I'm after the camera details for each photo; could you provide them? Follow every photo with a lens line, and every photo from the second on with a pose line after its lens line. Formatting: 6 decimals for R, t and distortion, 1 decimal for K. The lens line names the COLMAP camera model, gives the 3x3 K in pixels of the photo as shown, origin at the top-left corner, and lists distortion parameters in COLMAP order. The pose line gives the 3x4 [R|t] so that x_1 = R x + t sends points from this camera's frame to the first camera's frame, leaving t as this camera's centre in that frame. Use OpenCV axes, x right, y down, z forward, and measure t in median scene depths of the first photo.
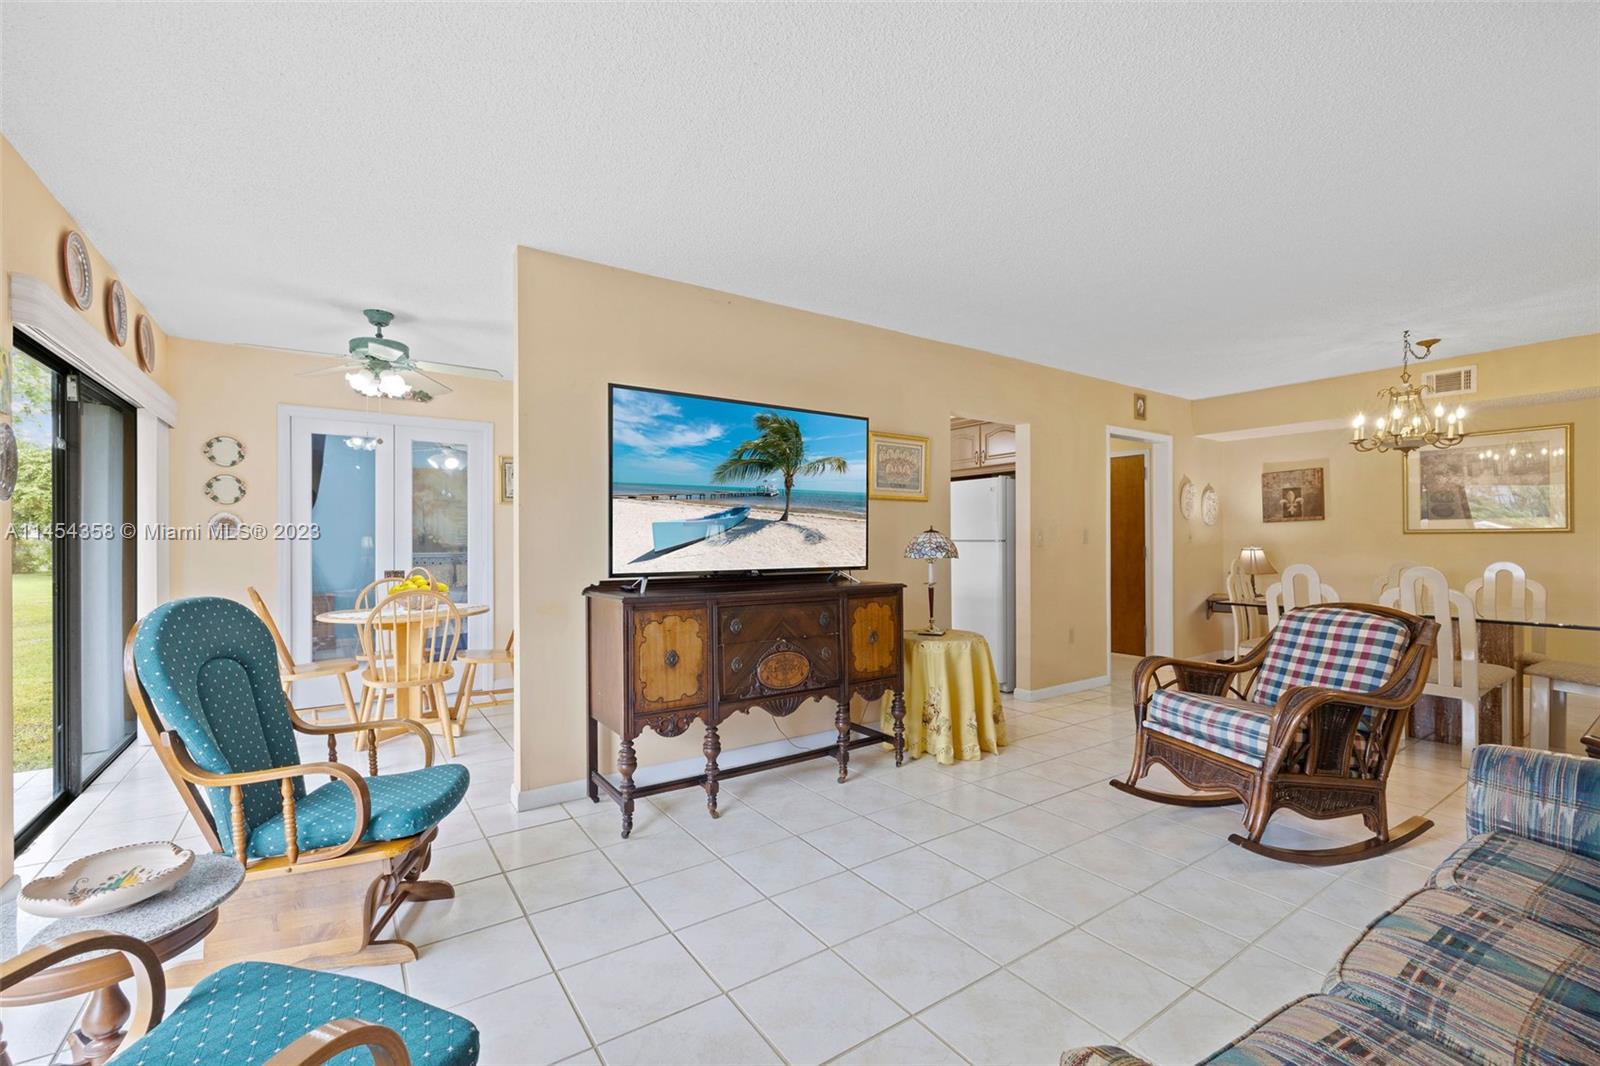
lens RADIAL K [[676.3, 0, 798.2], [0, 676.3, 546.4], [0, 0, 1]] dist [-0.007275, 0.002358]
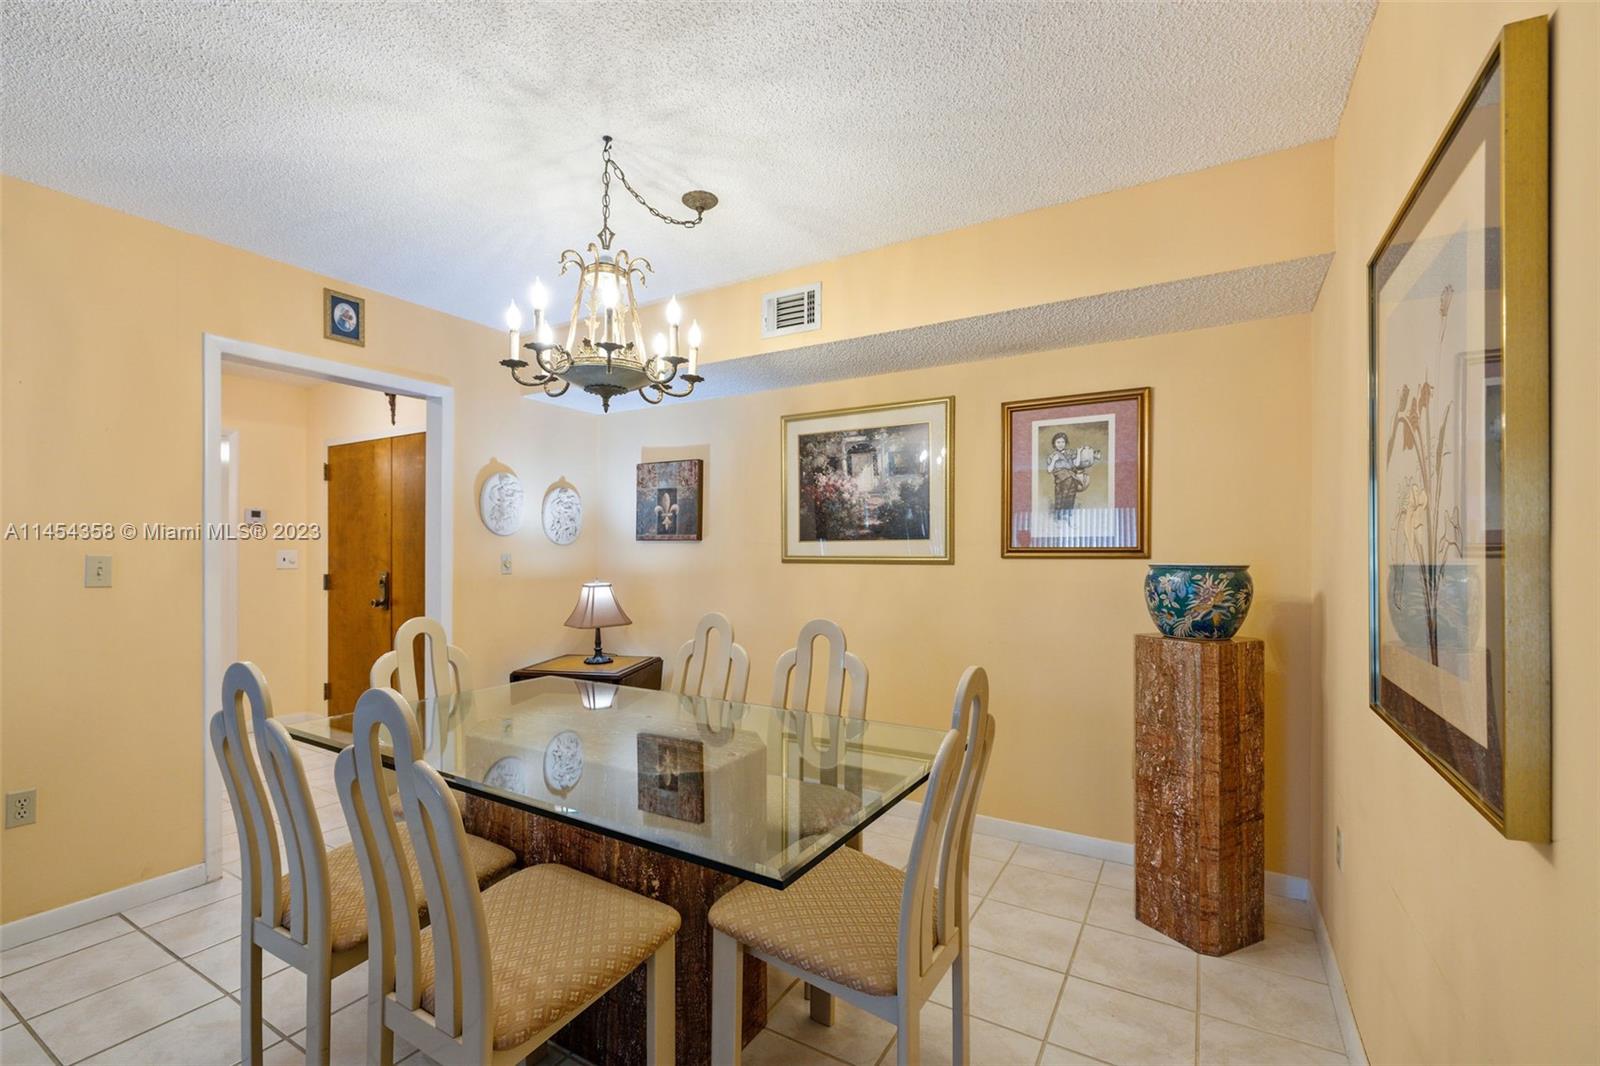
lens RADIAL K [[676.3, 0, 788.1], [0, 676.3, 546.7], [0, 0, 1]] dist [-0.007275, 0.002358]
pose [[0.909576, 0.006539, 0.415486, 0.600699], [-0.000075, 0.999879, -0.015572, -0.022116], [-0.415537, 0.014133, 0.909466, 0.385470]]
